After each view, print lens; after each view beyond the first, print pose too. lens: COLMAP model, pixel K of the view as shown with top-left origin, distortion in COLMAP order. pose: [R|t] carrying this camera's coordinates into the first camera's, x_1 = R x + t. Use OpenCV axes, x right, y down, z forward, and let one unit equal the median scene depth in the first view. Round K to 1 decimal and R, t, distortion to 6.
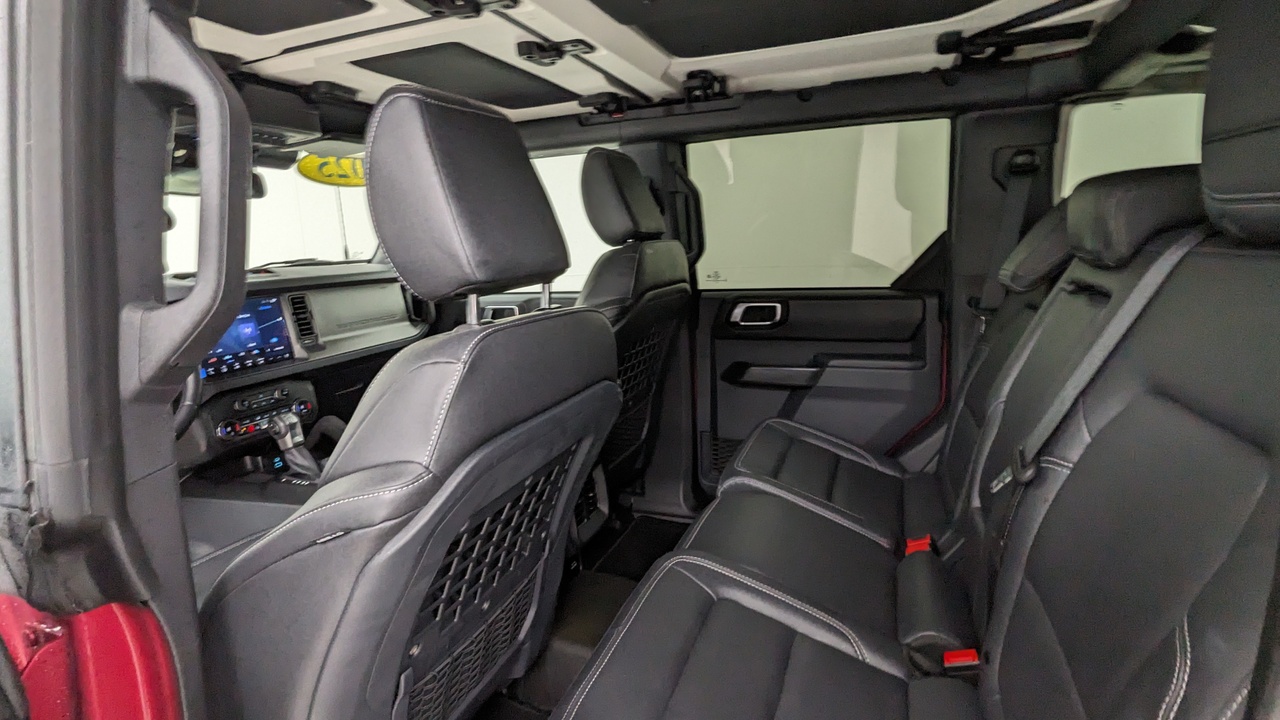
lens RADIAL K [[619.0, 0, 640.0], [0, 619.0, 360.0], [0, 0, 1]] dist [-0.000100, 0.001220]
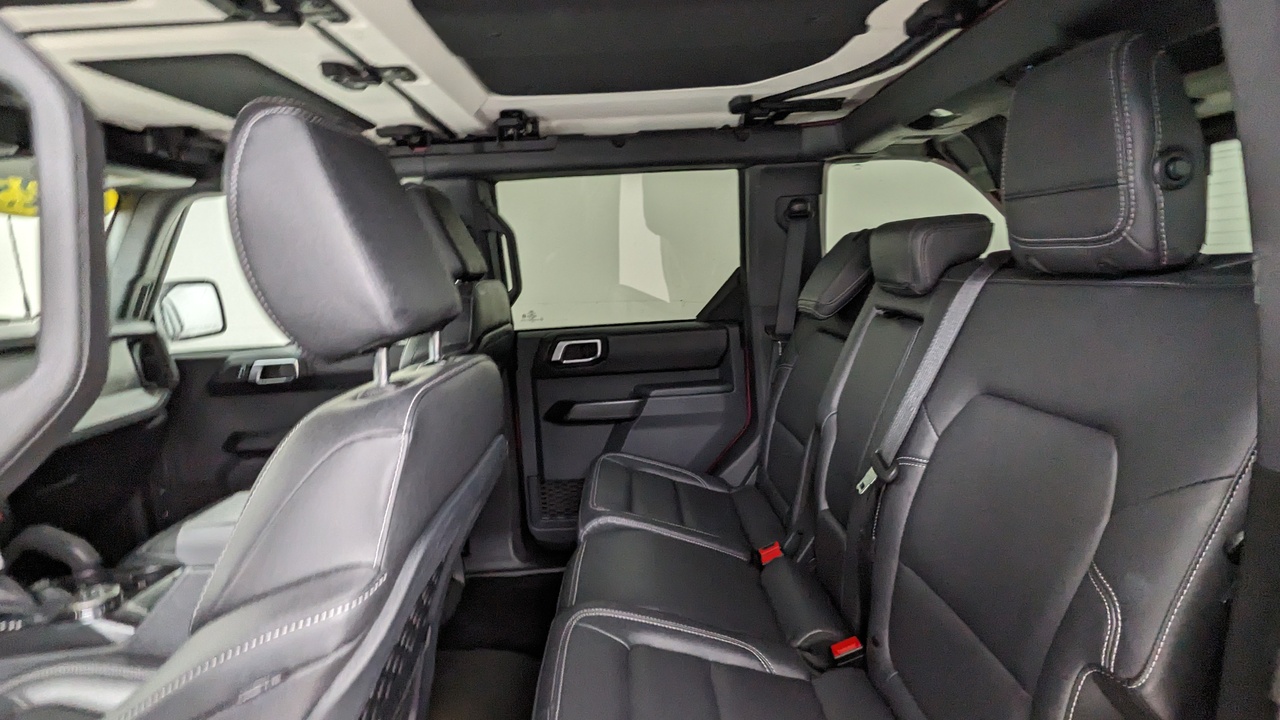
lens RADIAL K [[619.0, 0, 640.0], [0, 619.0, 360.0], [0, 0, 1]] dist [-0.000100, 0.001220]
pose [[0.923078, -0.068646, 0.378437, -0.125941], [0.090890, 0.995008, -0.041210, -0.012349], [-0.373719, 0.072436, 0.924709, 0.043646]]
